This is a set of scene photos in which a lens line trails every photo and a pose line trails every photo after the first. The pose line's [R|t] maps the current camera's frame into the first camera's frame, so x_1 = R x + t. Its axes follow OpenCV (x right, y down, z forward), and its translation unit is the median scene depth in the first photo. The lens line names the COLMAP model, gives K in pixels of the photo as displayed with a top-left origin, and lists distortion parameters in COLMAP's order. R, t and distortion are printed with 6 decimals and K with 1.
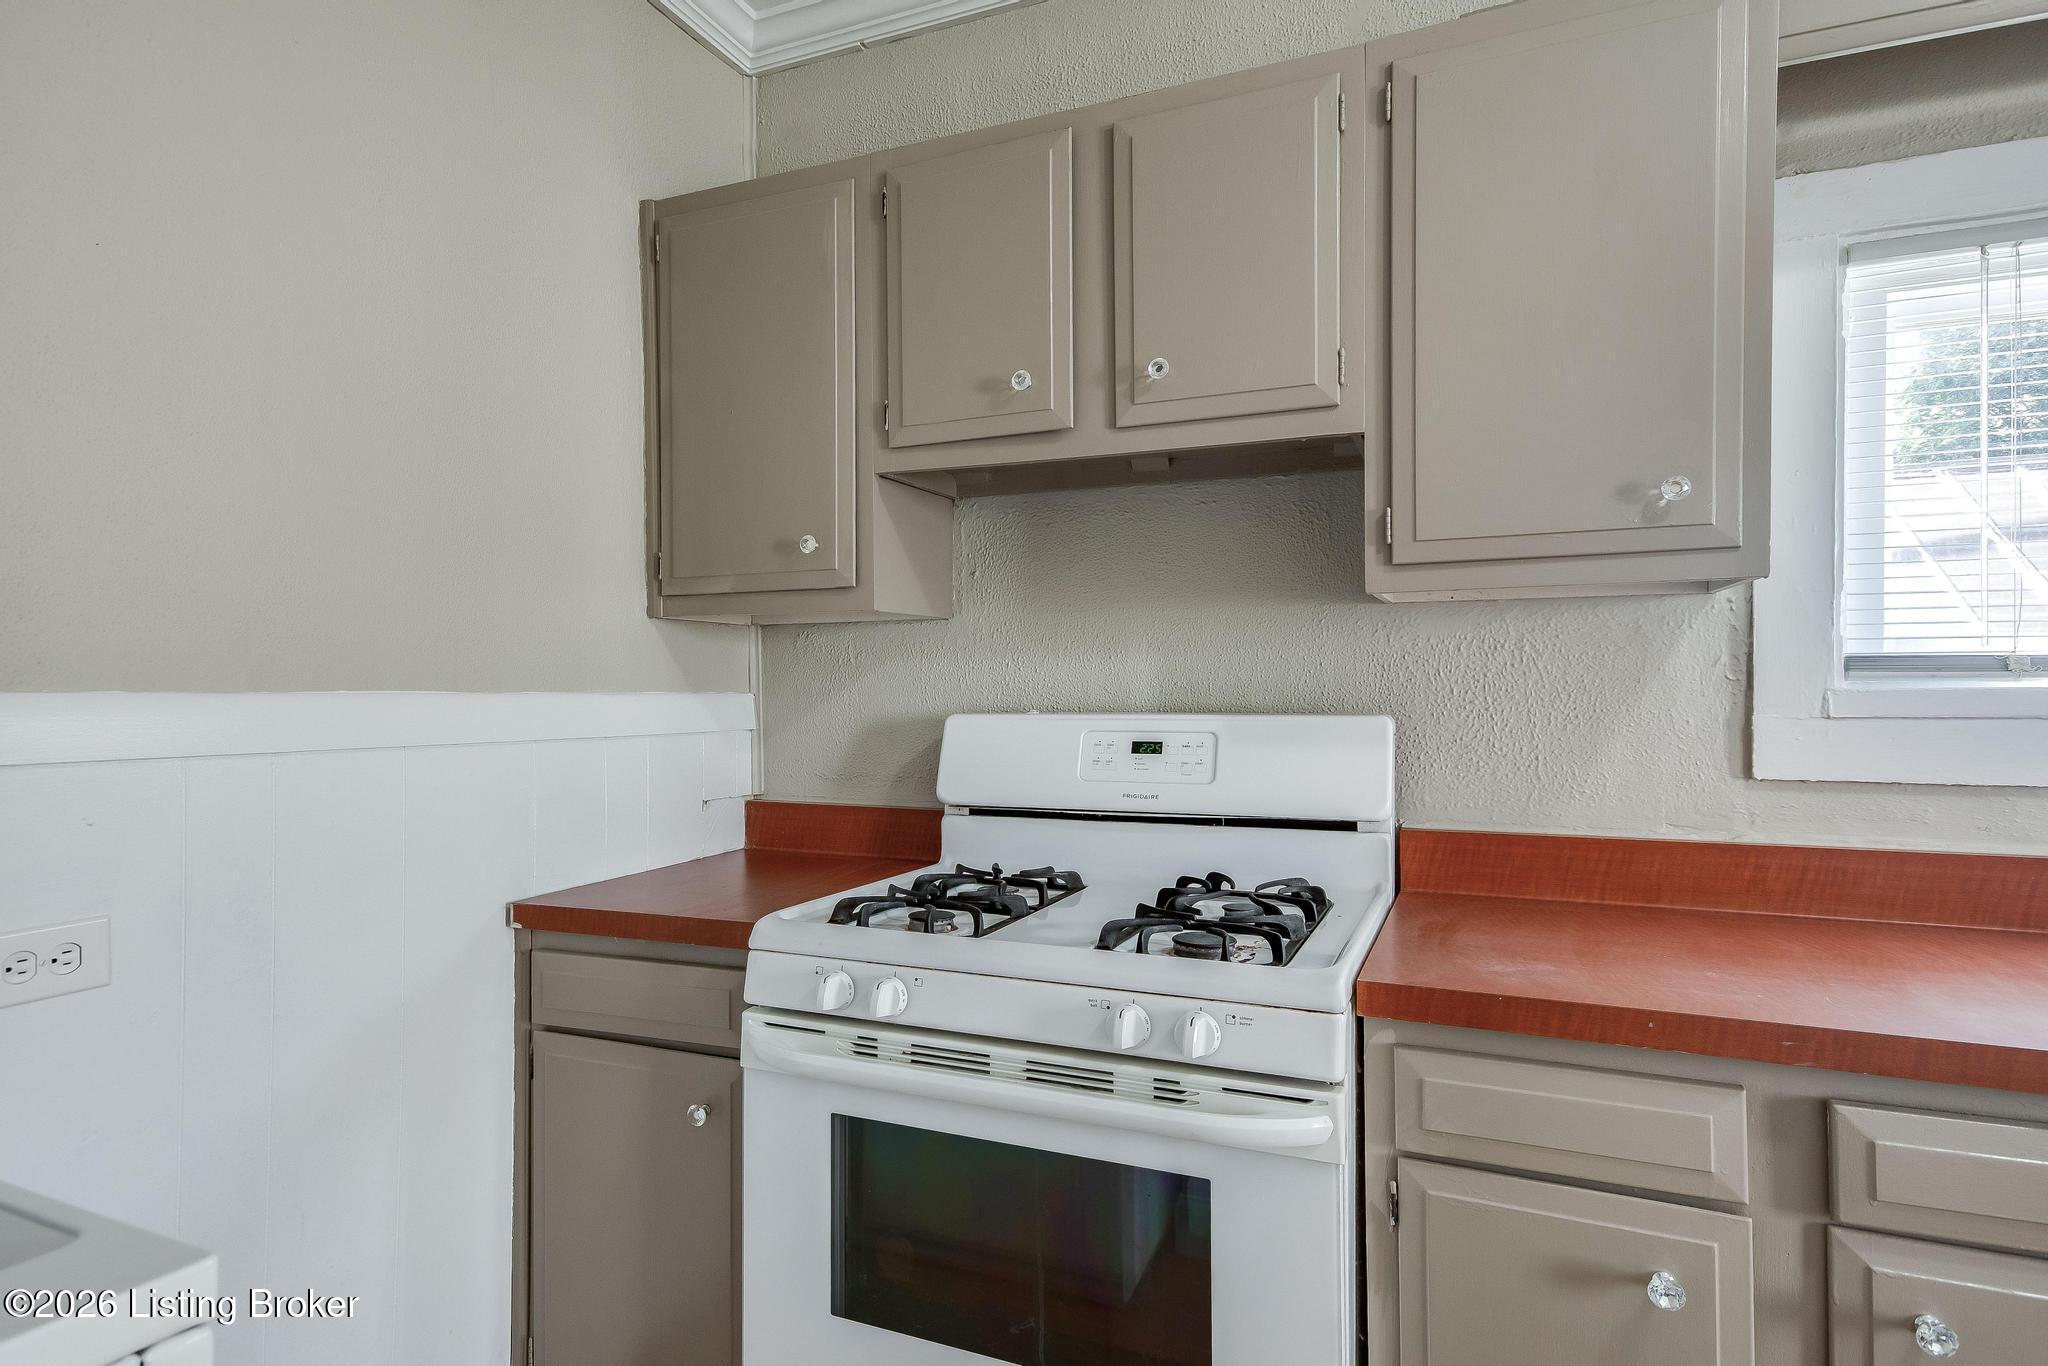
lens RADIAL K [[1106.8, 0, 1020.0], [0, 1106.8, 702.3], [0, 0, 1]] dist [0.000324, -0.000147]
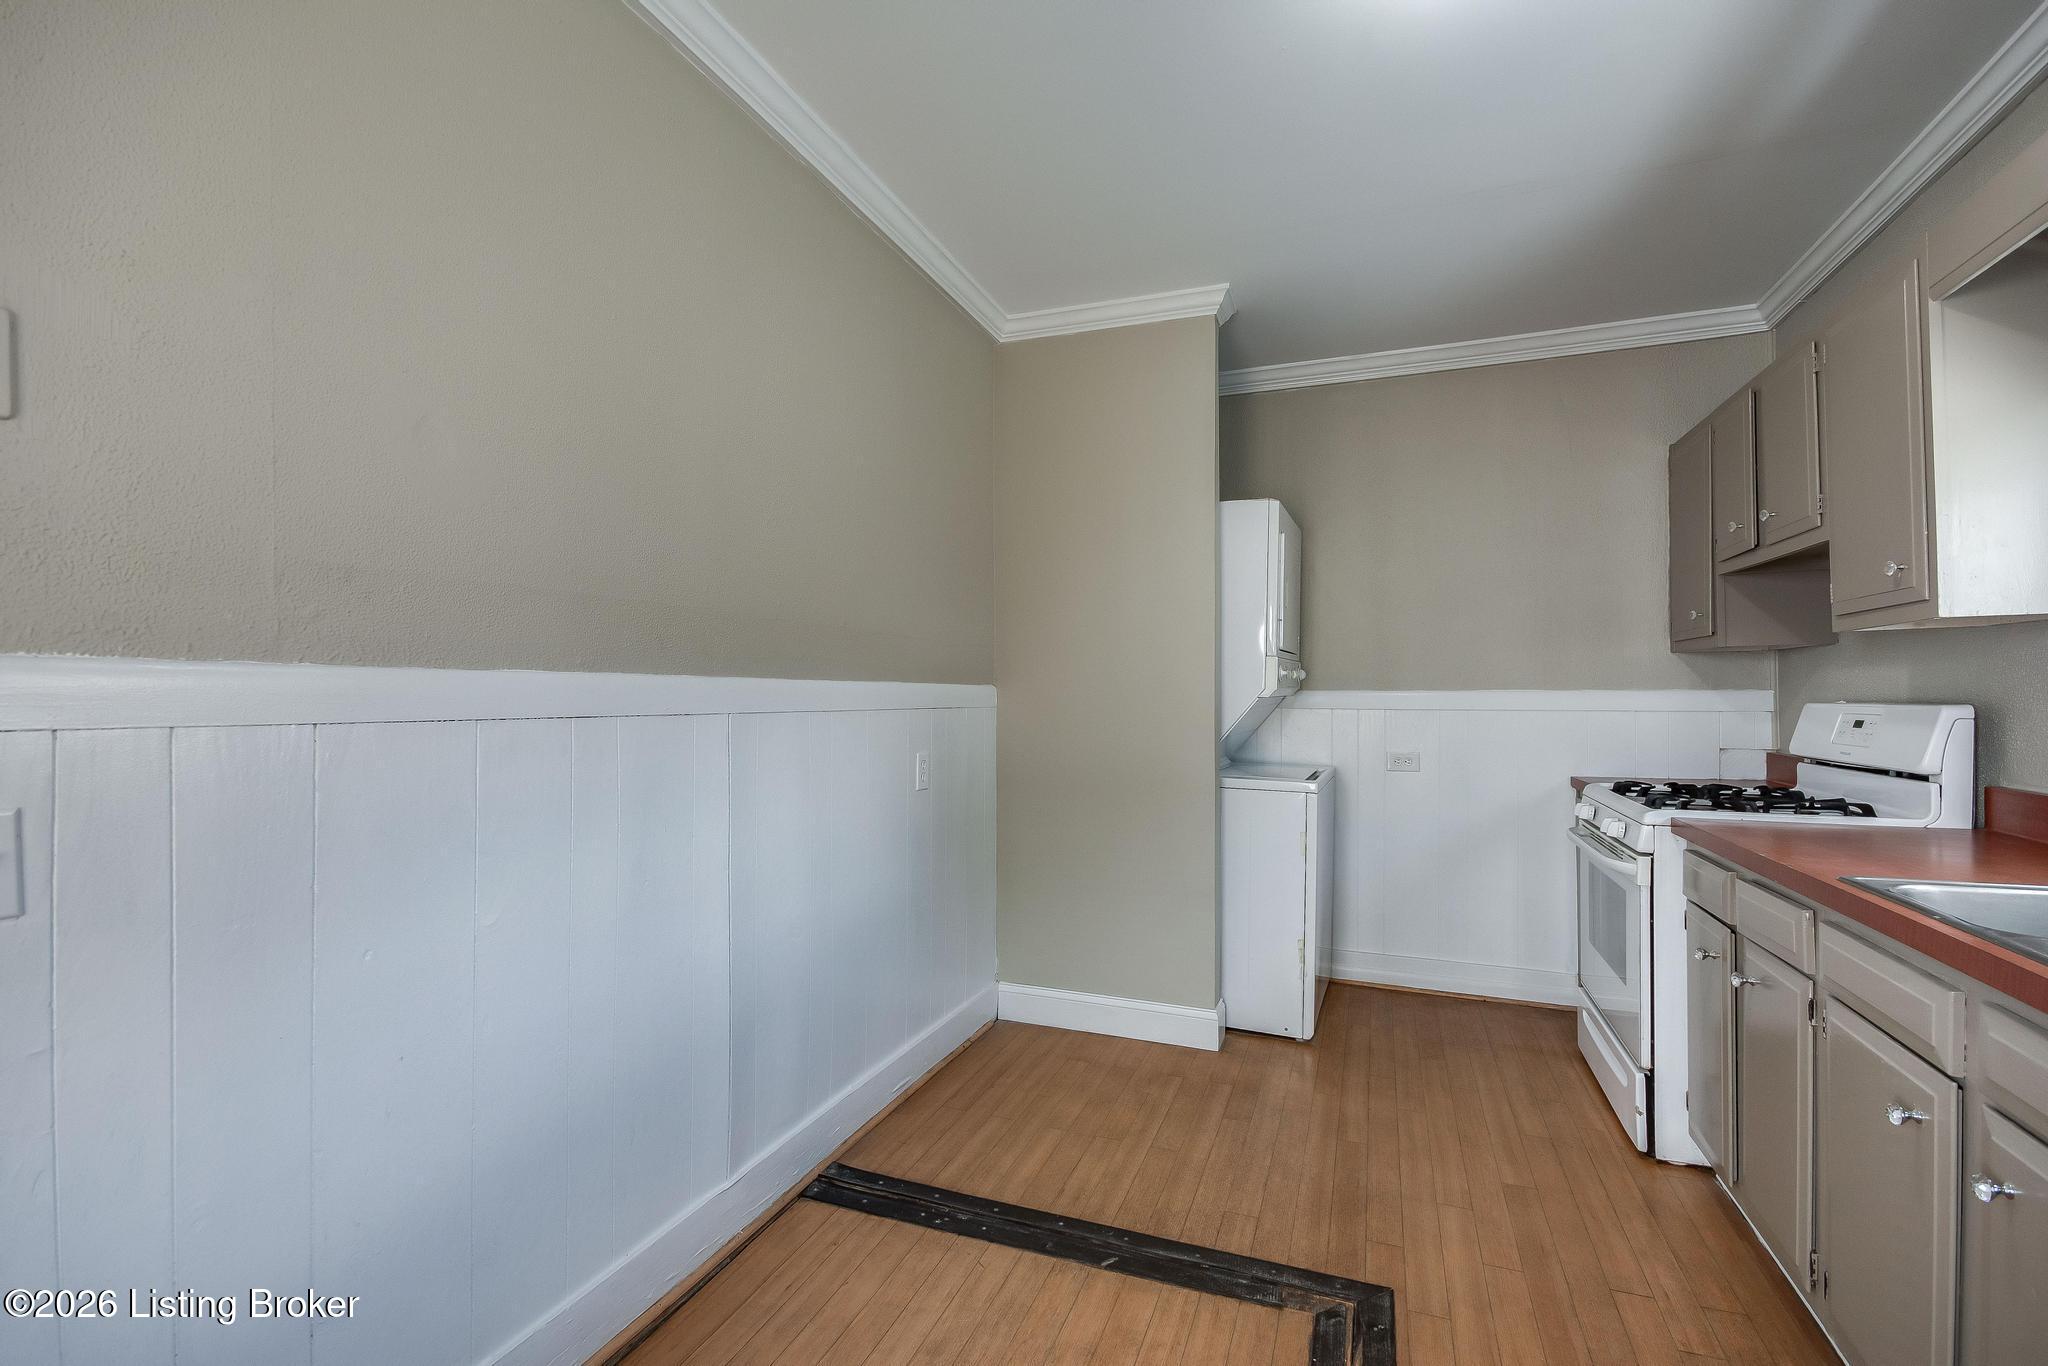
lens RADIAL K [[921.4, 0, 1030.2], [0, 921.4, 690.8], [0, 0, 1]] dist [0.000144, 0.000331]
pose [[0.044427, 0.000737, -0.999012, 1.455672], [-0.005659, 0.999984, 0.000486, -0.000944], [0.998997, 0.005632, 0.044431, -0.267369]]
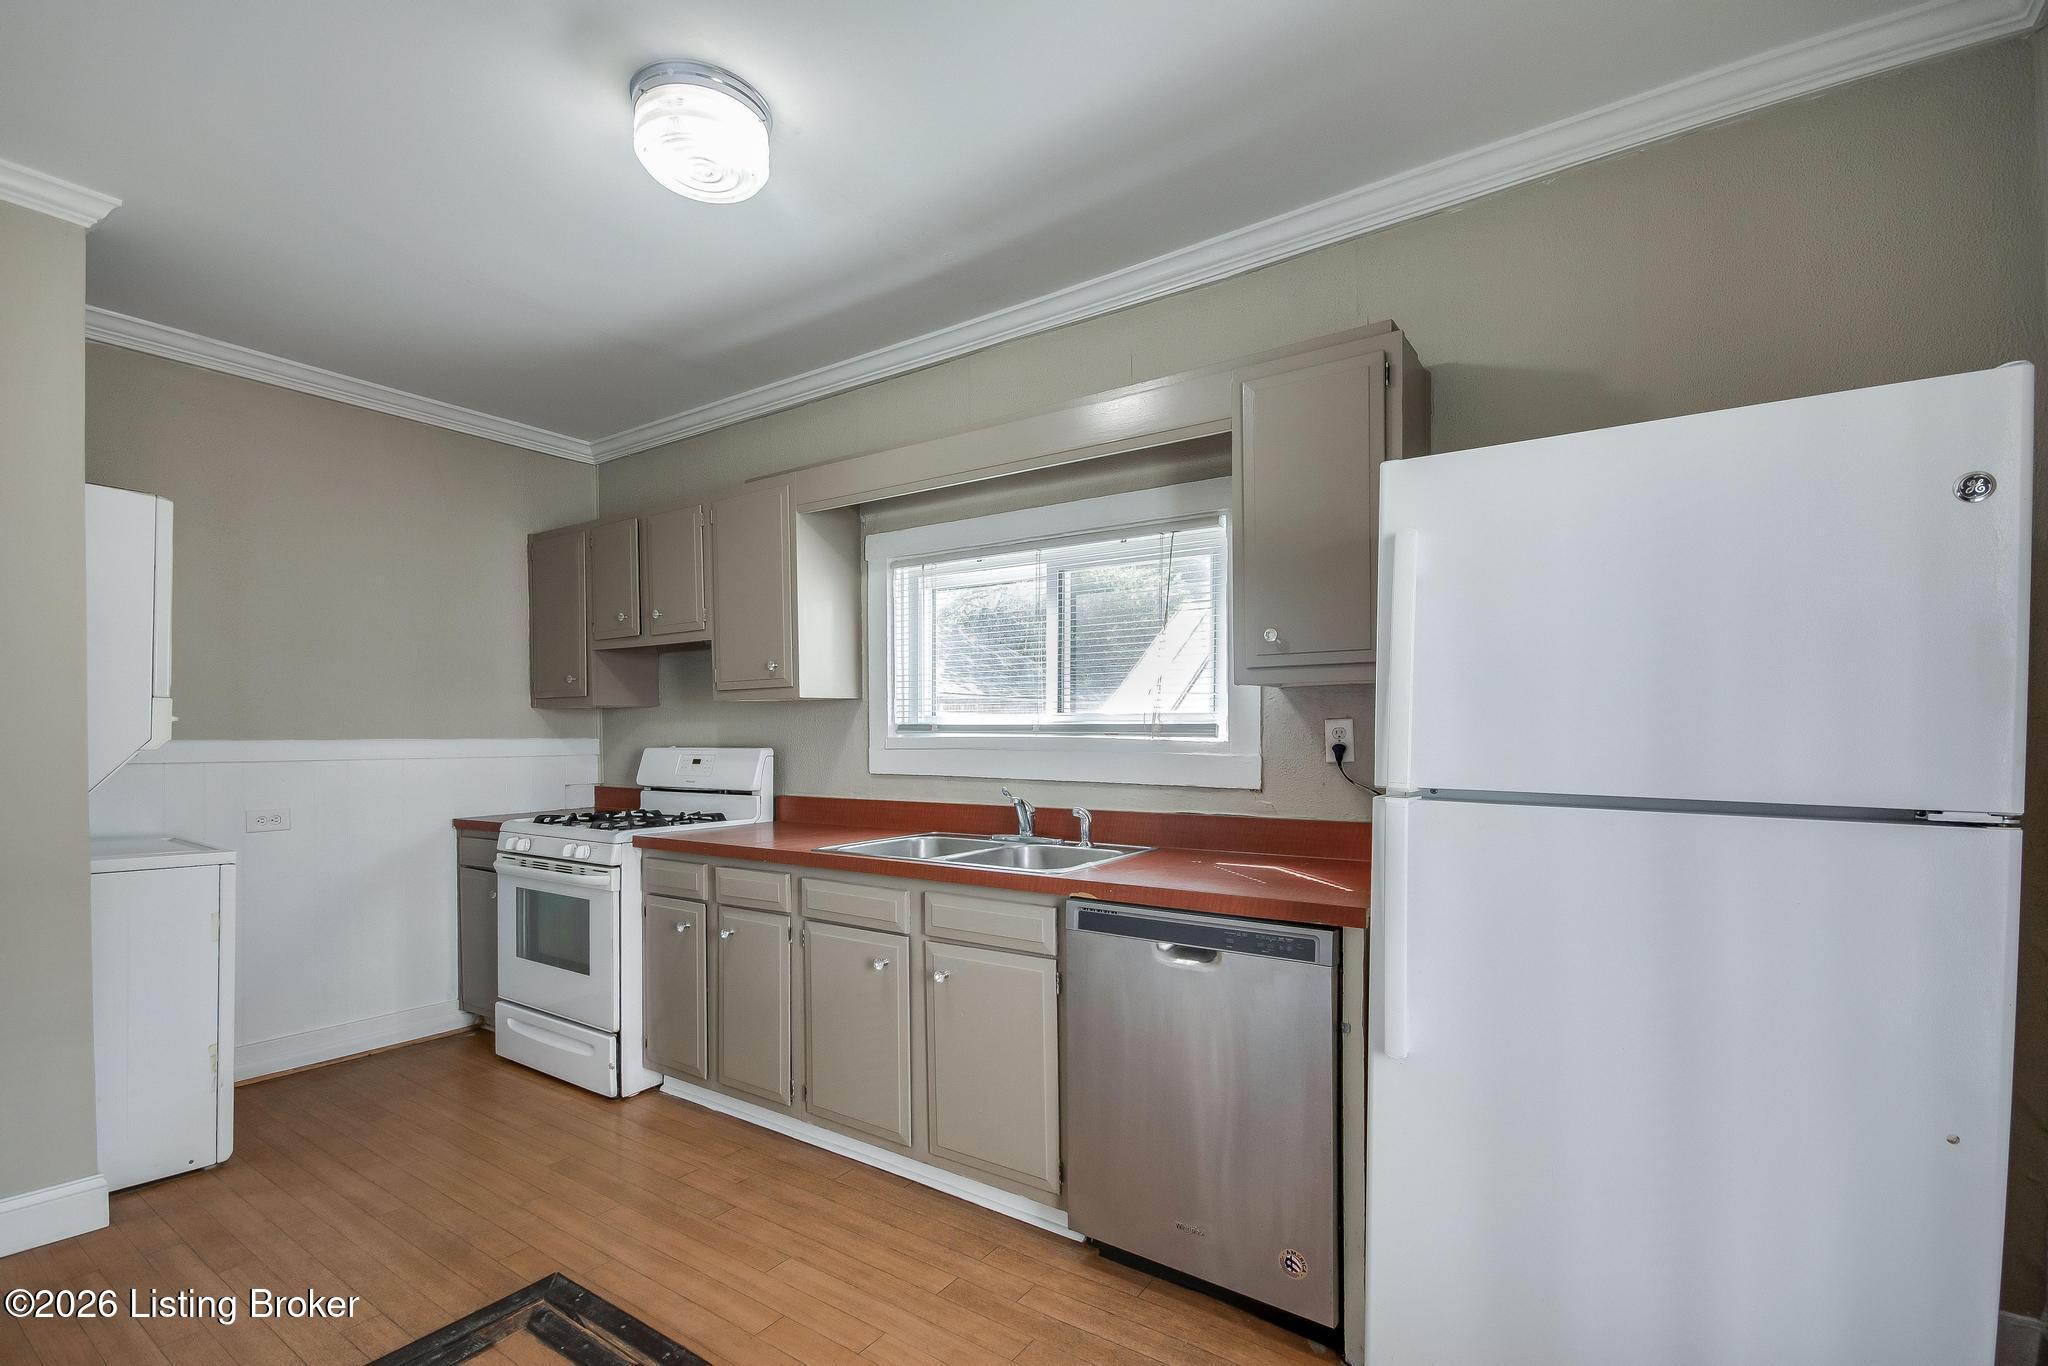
lens RADIAL K [[907.8, 0, 1024.5], [0, 907.8, 738.8], [0, 0, 1]] dist [-0.000934, -0.000492]
pose [[0.982461, -0.000890, -0.186468, 1.234221], [0.000409, 0.999996, -0.002617, -0.003224], [0.186469, 0.002495, 0.982458, -0.838646]]
